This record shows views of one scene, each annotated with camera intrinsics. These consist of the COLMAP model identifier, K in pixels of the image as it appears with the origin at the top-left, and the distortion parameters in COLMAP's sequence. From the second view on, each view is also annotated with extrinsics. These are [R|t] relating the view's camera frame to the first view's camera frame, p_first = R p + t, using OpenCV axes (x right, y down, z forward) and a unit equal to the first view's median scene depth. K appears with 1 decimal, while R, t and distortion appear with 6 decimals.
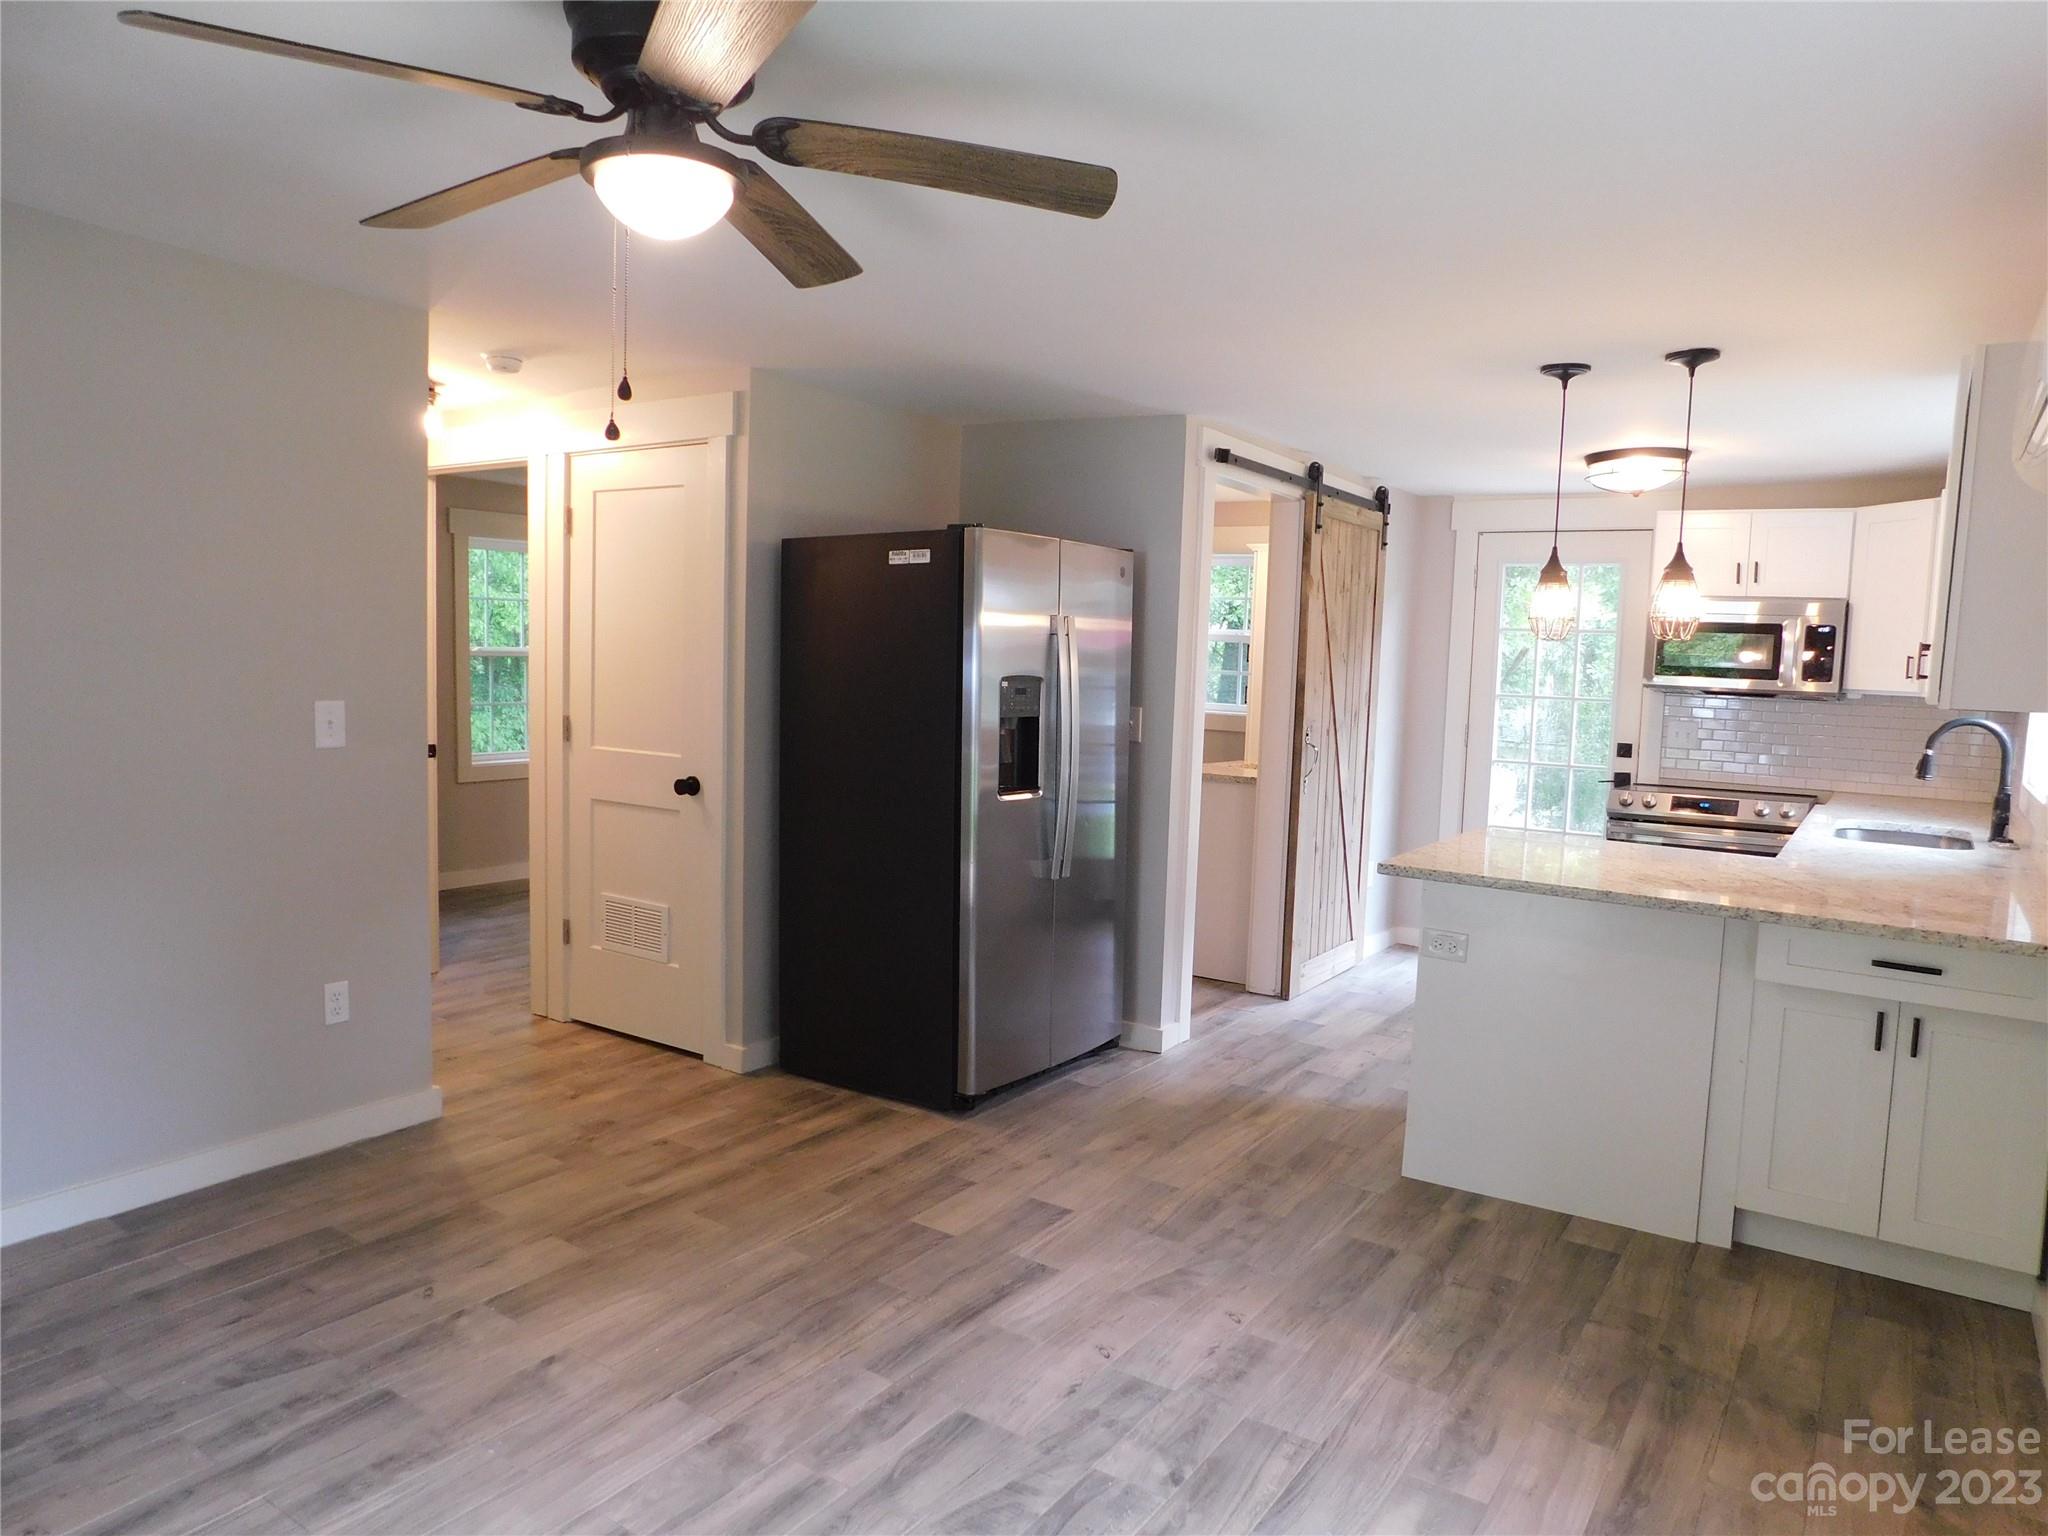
lens RADIAL K [[1362.6, 0, 1029.2], [0, 1362.6, 771.4], [0, 0, 1]] dist [-0.065248, 0.058928]
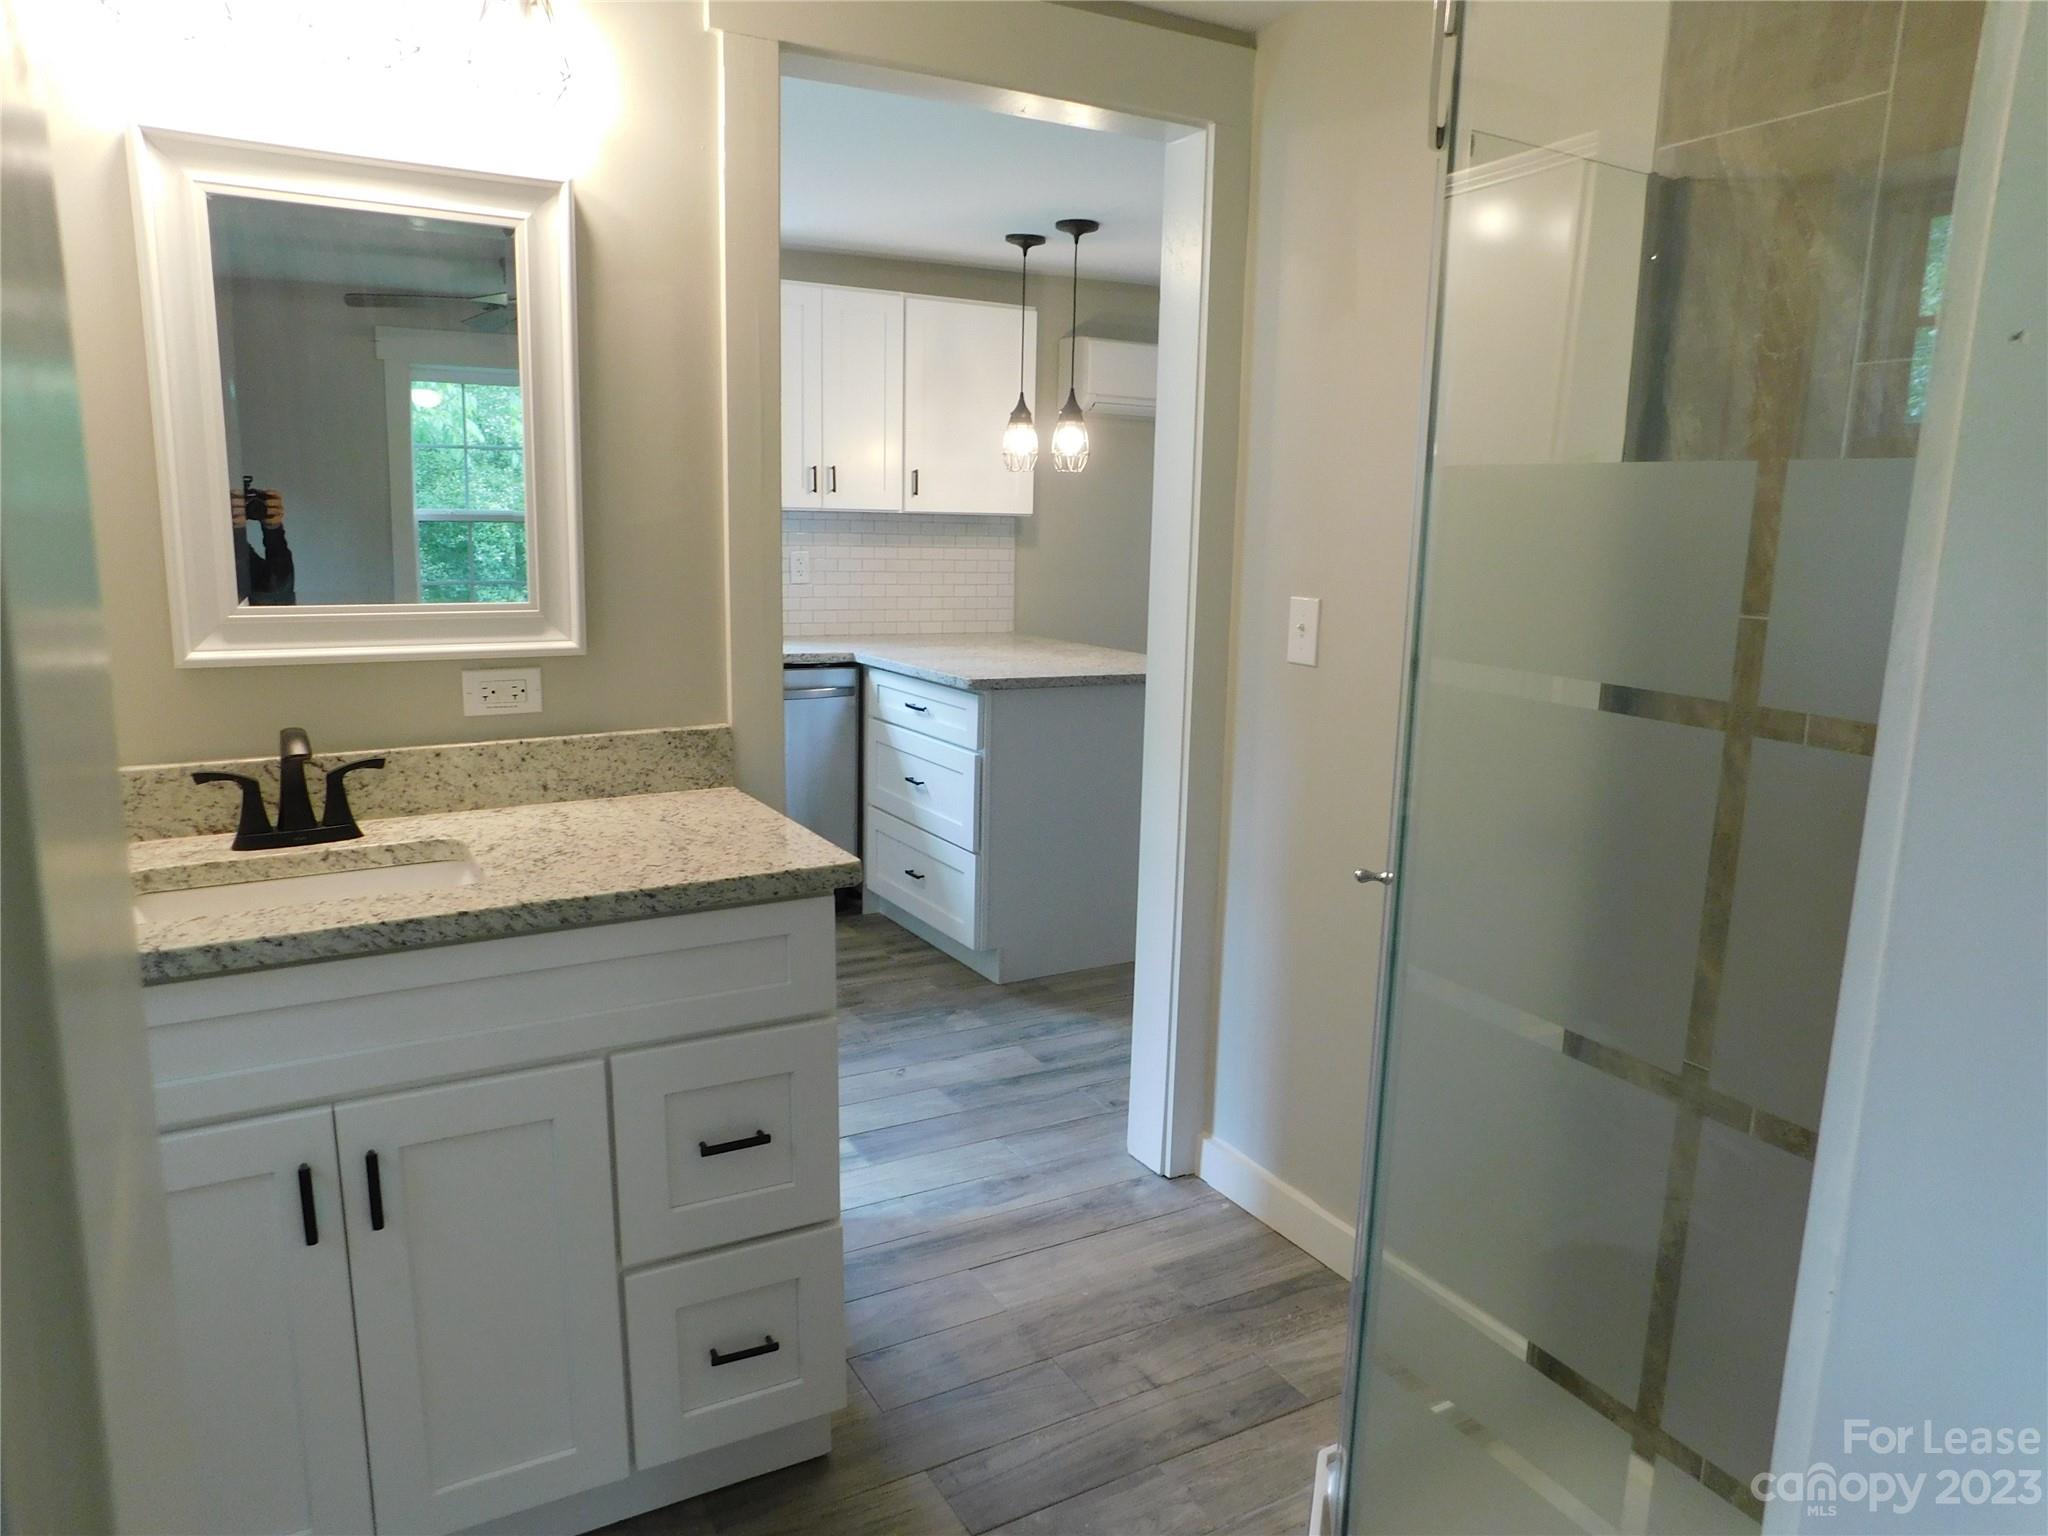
lens RADIAL K [[1362.6, 0, 1029.2], [0, 1362.6, 771.4], [0, 0, 1]] dist [-0.065248, 0.058928]
pose [[-0.890293, -0.139399, 0.433528, -0.116658], [-0.015623, 0.960786, 0.276852, -0.185172], [-0.455120, 0.239706, -0.857558, 2.198149]]
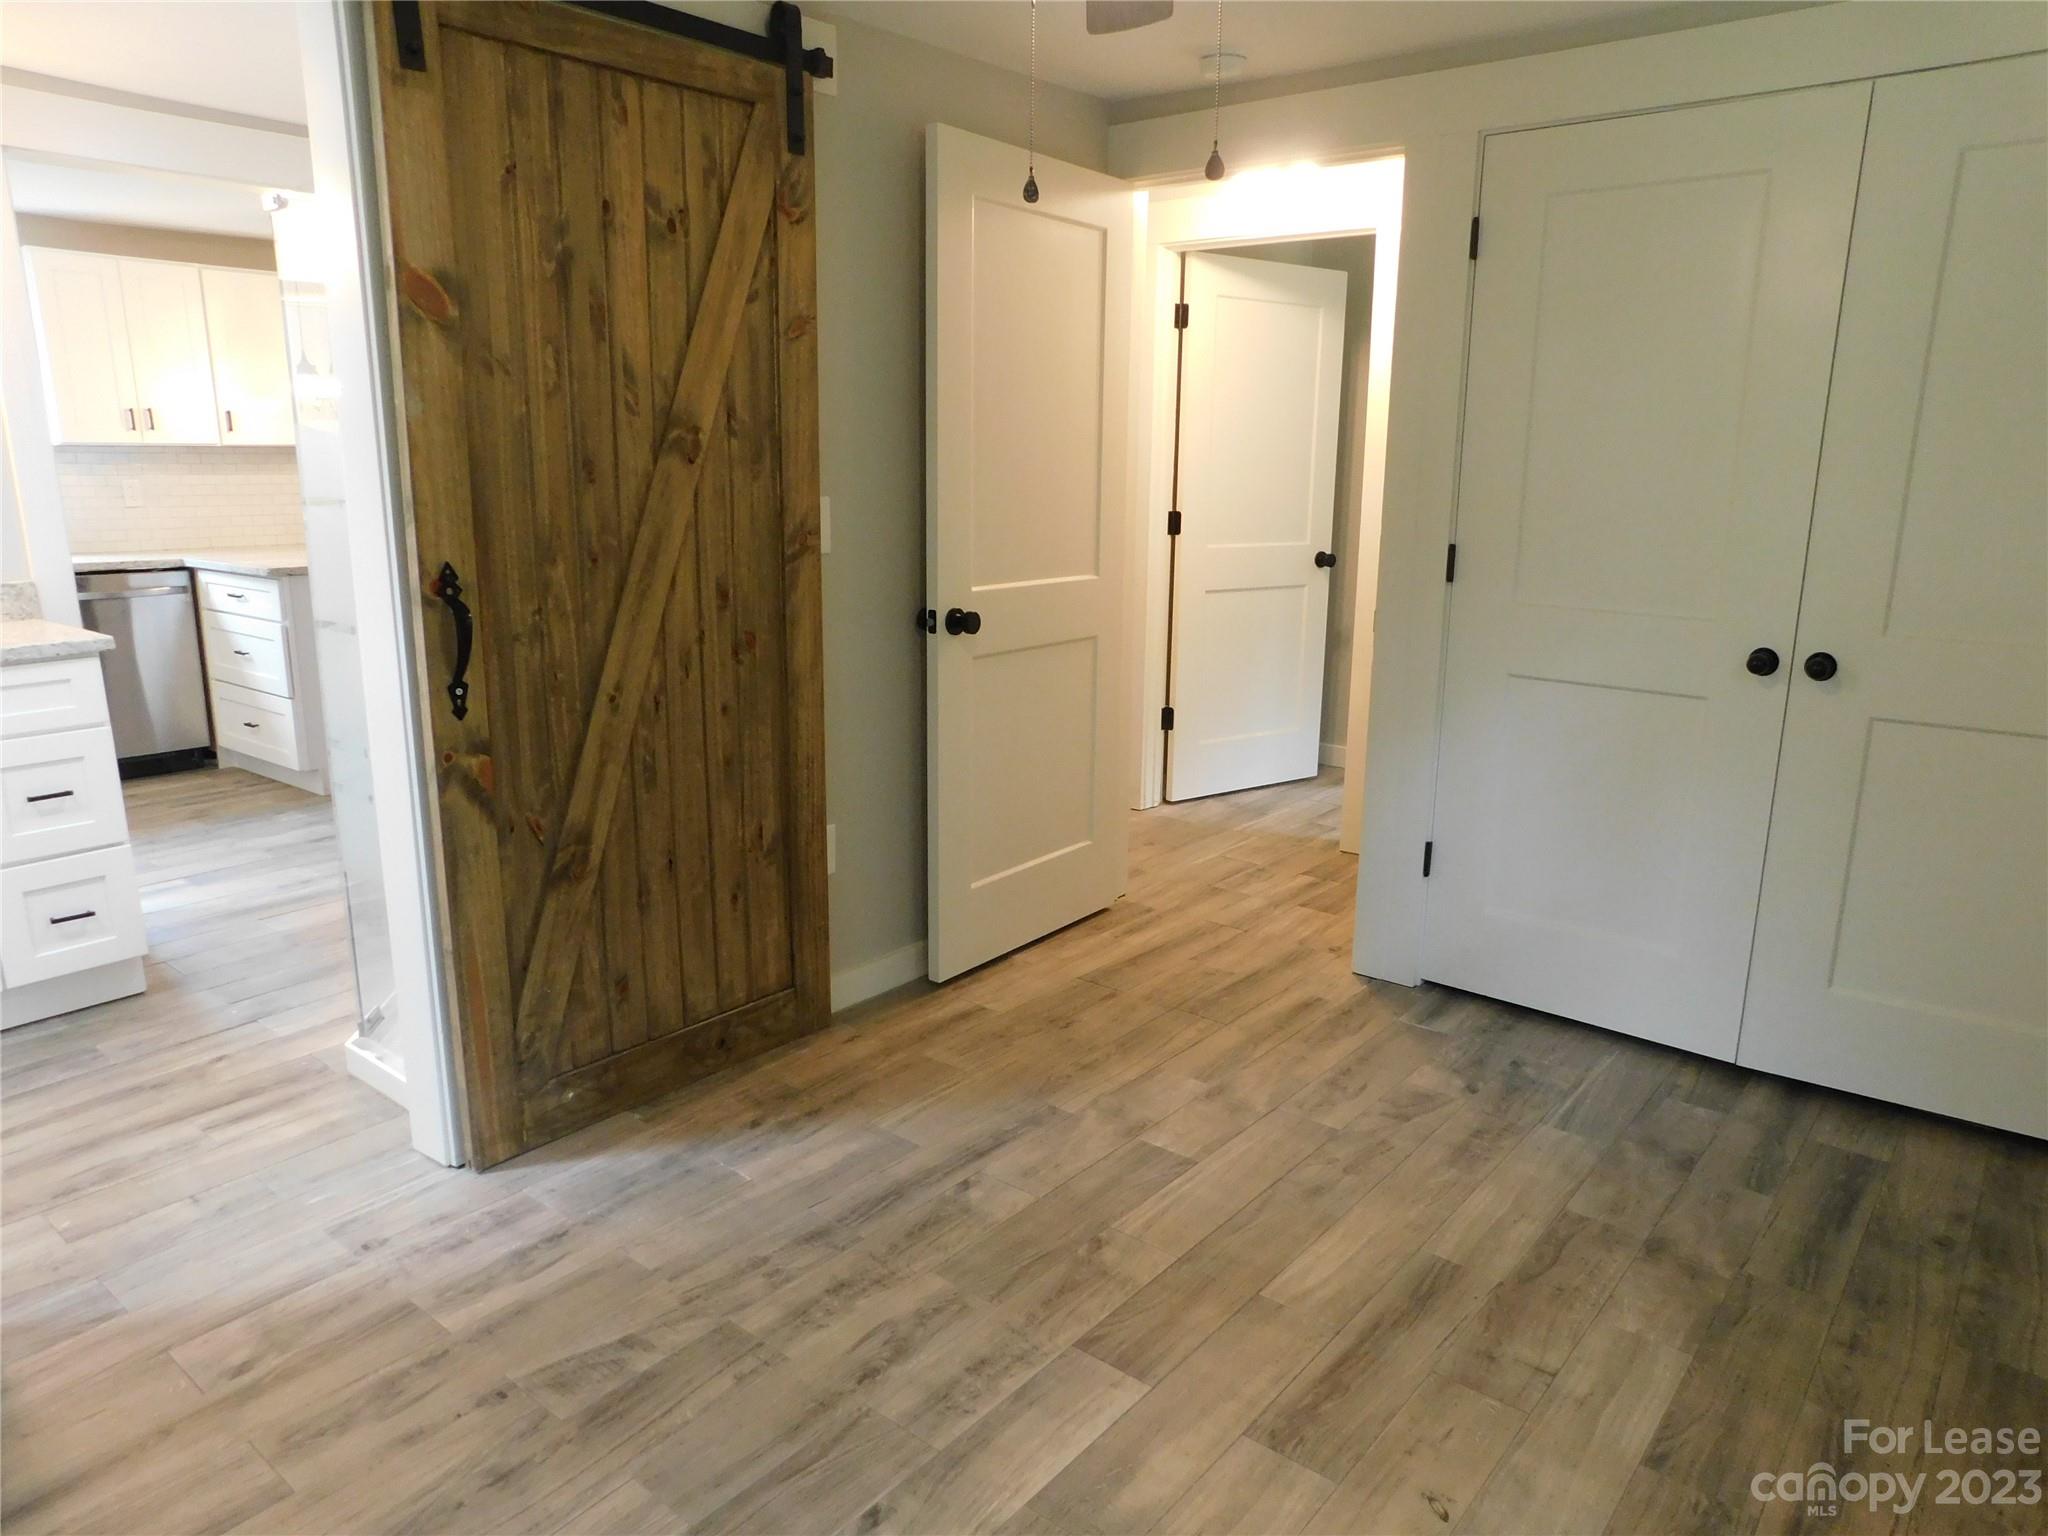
lens RADIAL K [[1359.3, 0, 1027.0], [0, 1359.3, 778.7], [0, 0, 1]] dist [-0.091595, 0.079767]
pose [[-0.994356, -0.066851, 0.082383, -0.554843], [-0.036843, 0.945764, 0.322758, -0.234612], [-0.099492, 0.317902, -0.942889, 2.627700]]
